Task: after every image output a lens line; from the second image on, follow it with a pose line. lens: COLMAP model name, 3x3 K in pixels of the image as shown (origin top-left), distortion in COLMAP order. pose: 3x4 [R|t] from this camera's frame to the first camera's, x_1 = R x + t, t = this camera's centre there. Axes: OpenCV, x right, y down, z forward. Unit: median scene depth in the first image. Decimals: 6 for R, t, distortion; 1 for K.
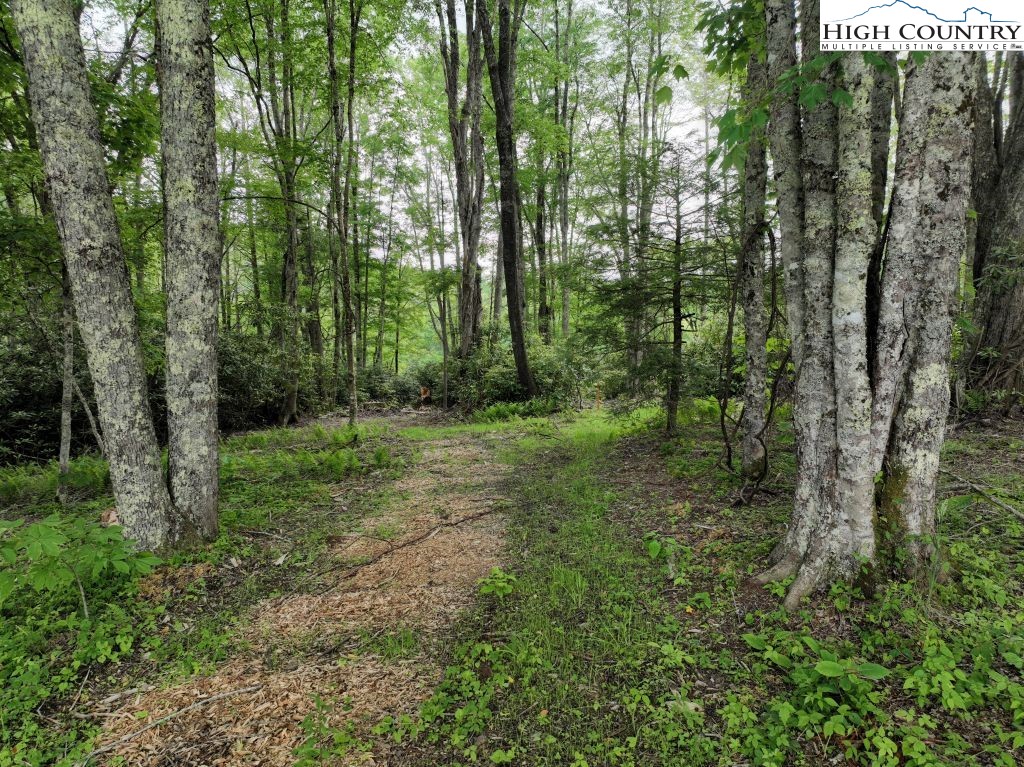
lens RADIAL K [[717.1, 0, 515.3], [0, 717.1, 383.7], [0, 0, 1]] dist [-0.002858, 0.019666]
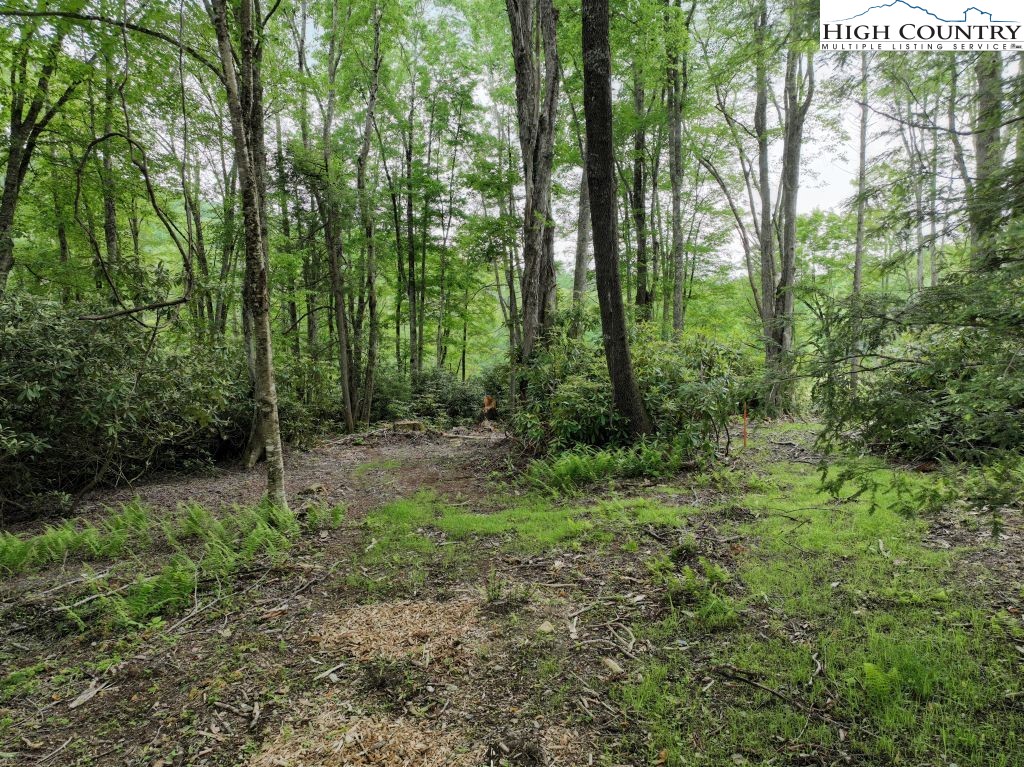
lens RADIAL K [[717.1, 0, 515.3], [0, 717.1, 383.7], [0, 0, 1]] dist [-0.002858, 0.019666]
pose [[0.992654, 0.005042, -0.120882, -0.003358], [-0.004903, 0.999987, 0.001449, -0.014580], [0.120888, -0.000846, 0.992666, 0.312682]]
